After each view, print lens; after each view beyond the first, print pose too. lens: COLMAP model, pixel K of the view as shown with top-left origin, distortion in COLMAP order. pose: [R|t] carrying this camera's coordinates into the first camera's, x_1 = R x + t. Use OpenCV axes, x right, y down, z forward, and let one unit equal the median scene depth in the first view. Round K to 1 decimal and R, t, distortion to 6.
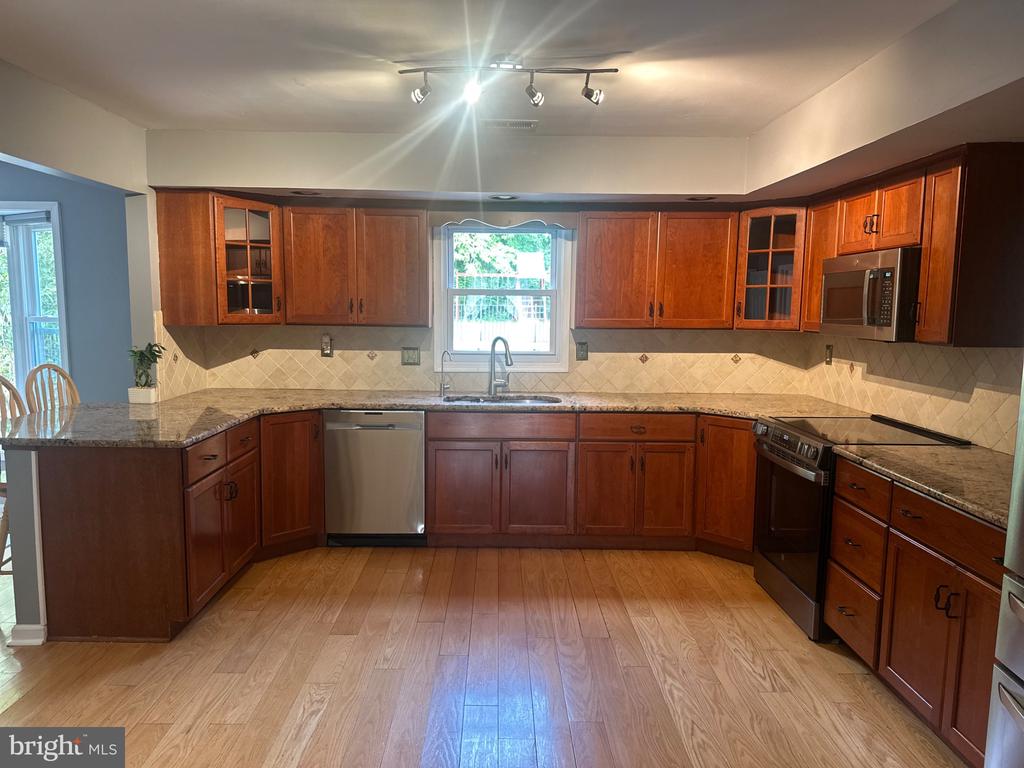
lens RADIAL K [[723.4, 0, 505.1], [0, 723.4, 390.7], [0, 0, 1]] dist [0.064439, -0.073324]
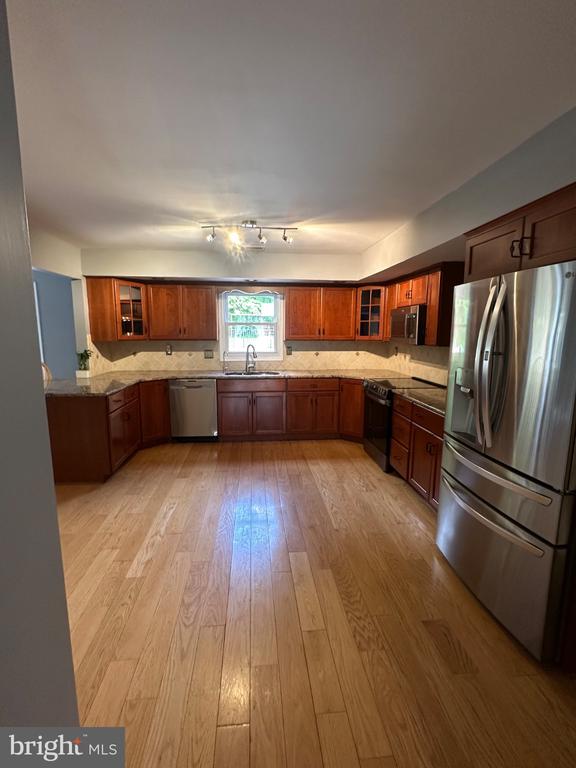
lens RADIAL K [[362.2, 0, 287.2], [0, 362.2, 383.4], [0, 0, 1]] dist [-0.000151, 0.002577]
pose [[0.996356, -0.019512, 0.083025, 0.011027], [0.016988, 0.999375, 0.031002, 0.010702], [-0.083578, -0.029478, 0.996065, -0.103509]]
